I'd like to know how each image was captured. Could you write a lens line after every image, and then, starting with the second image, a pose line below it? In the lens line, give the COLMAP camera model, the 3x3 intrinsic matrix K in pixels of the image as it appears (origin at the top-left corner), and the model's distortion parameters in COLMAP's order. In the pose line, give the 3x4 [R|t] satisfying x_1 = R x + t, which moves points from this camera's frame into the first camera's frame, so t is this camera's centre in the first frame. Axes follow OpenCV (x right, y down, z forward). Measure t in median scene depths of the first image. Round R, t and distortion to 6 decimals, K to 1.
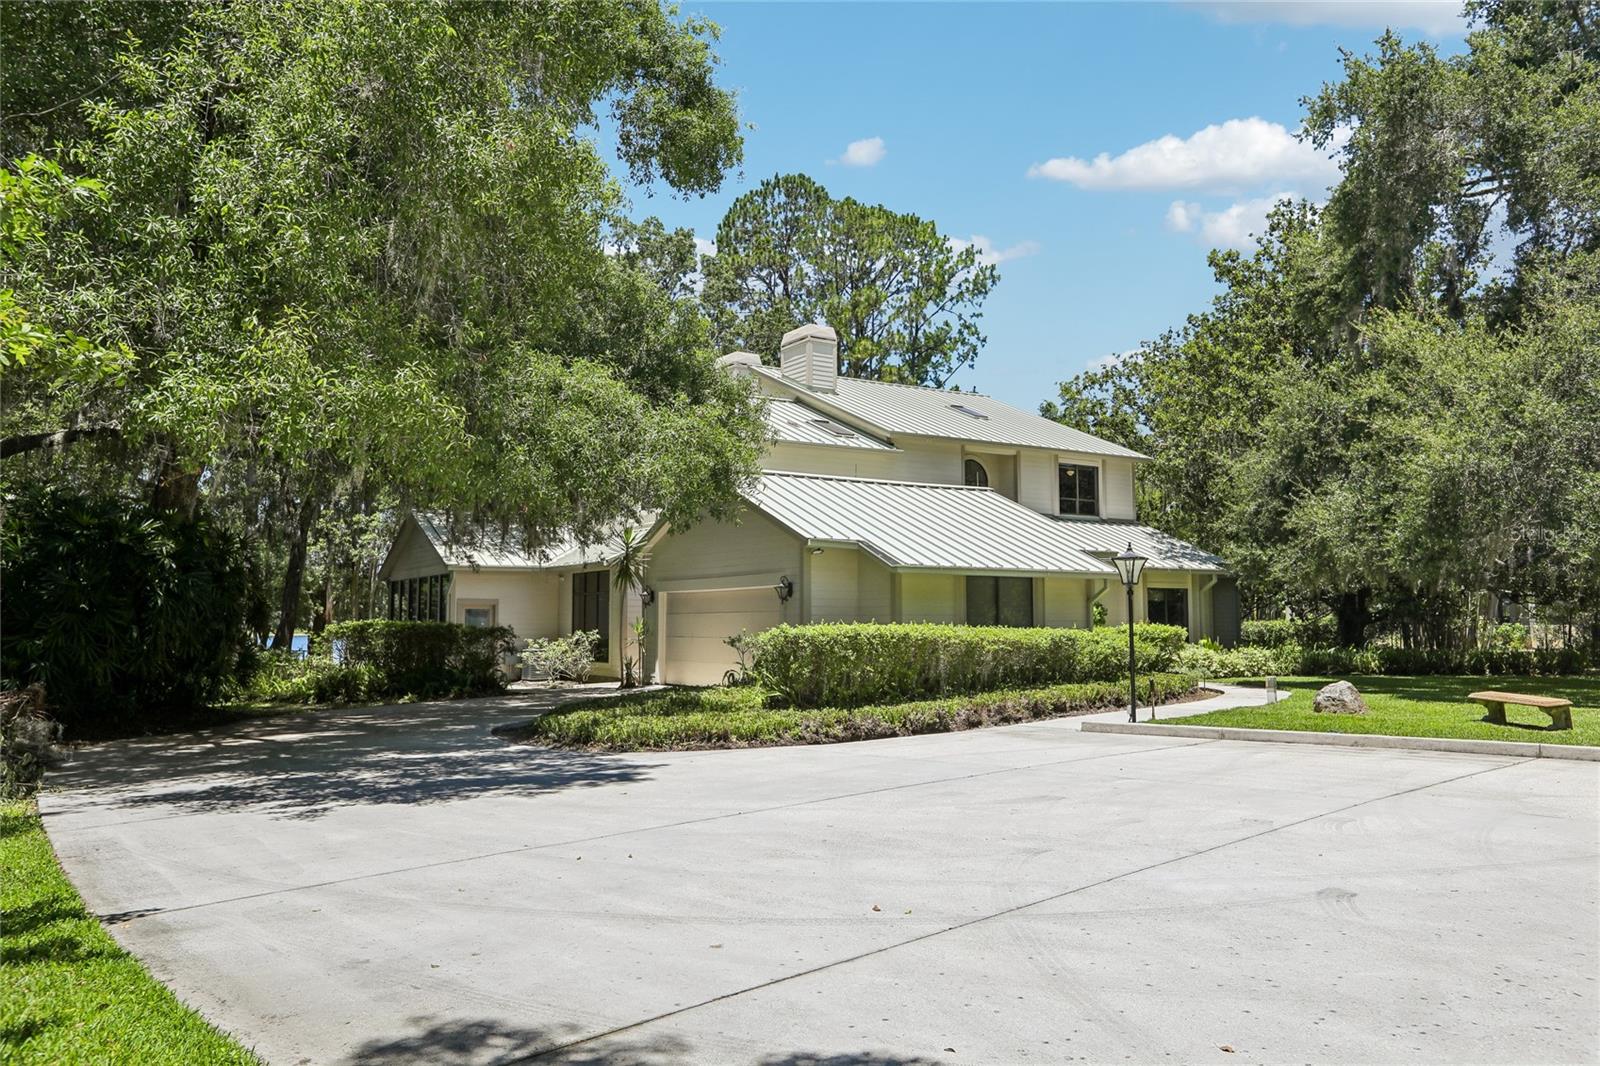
lens RADIAL K [[1168.1, 0, 793.8], [0, 1168.1, 541.2], [0, 0, 1]] dist [0.018432, 0.043993]
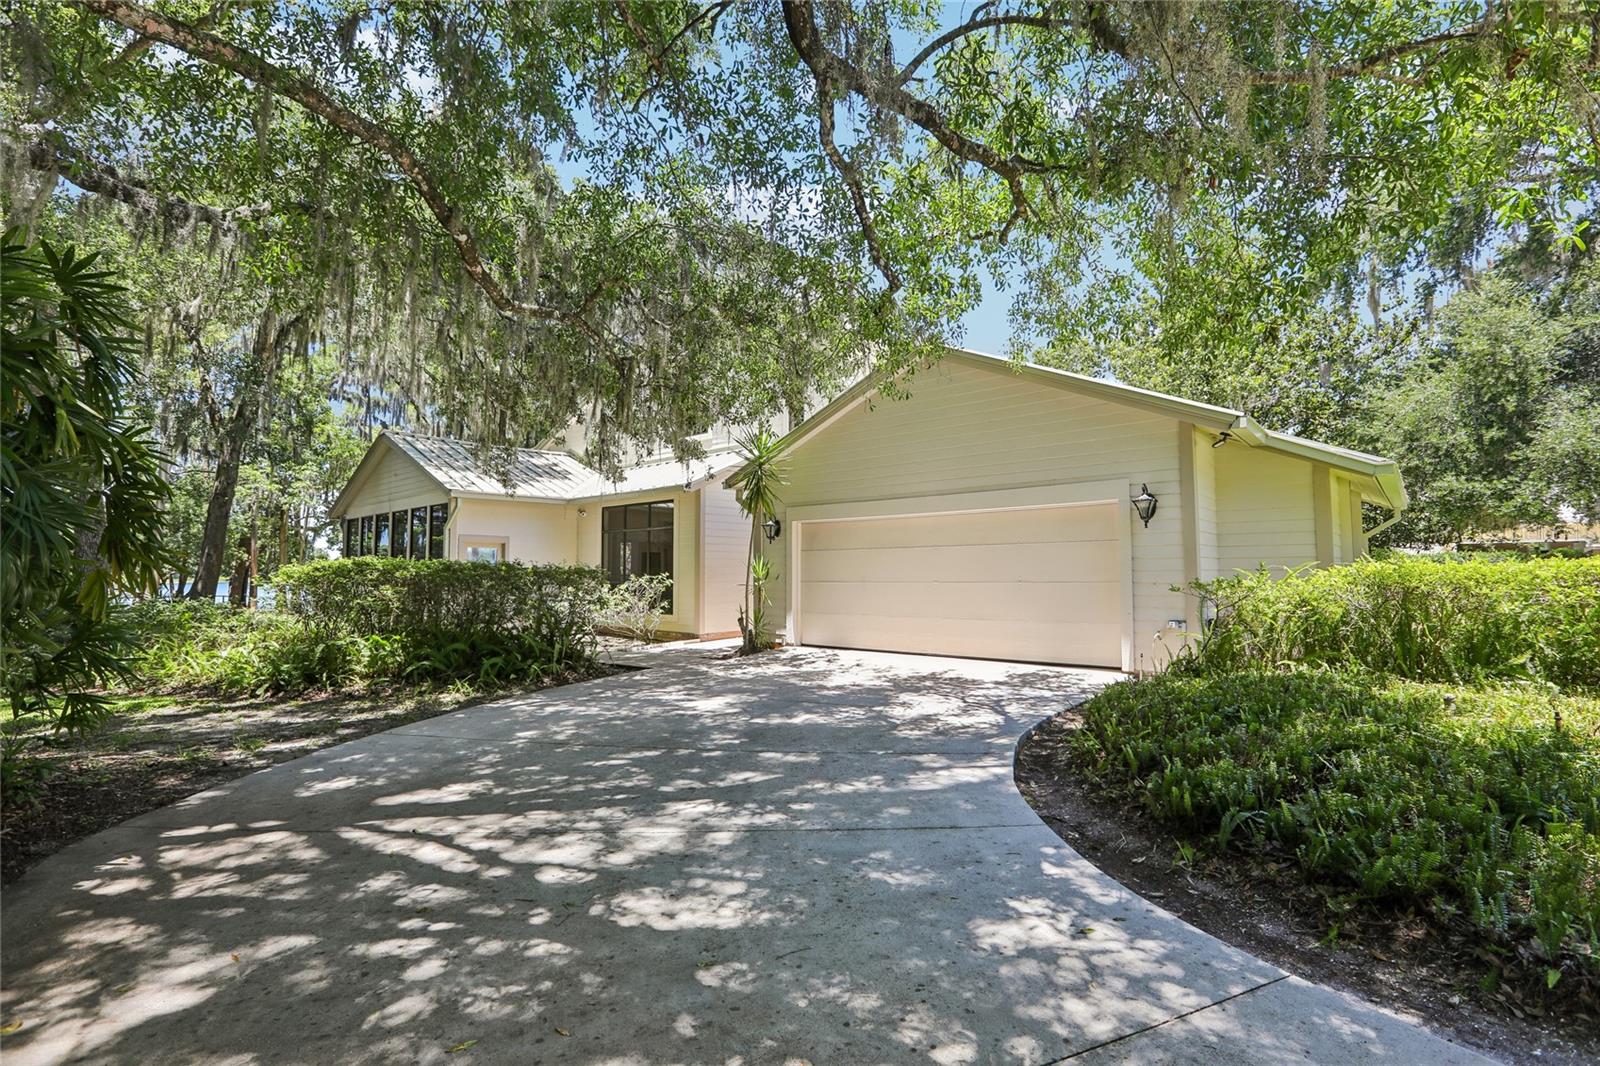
lens RADIAL K [[736.3, 0, 802.2], [0, 736.3, 535.9], [0, 0, 1]] dist [-0.021496, 0.001680]
pose [[0.961322, 0.014615, 0.275040, -0.194491], [-0.020052, 0.999655, 0.016967, 0.036369], [-0.274697, -0.021826, 0.961283, 0.445539]]
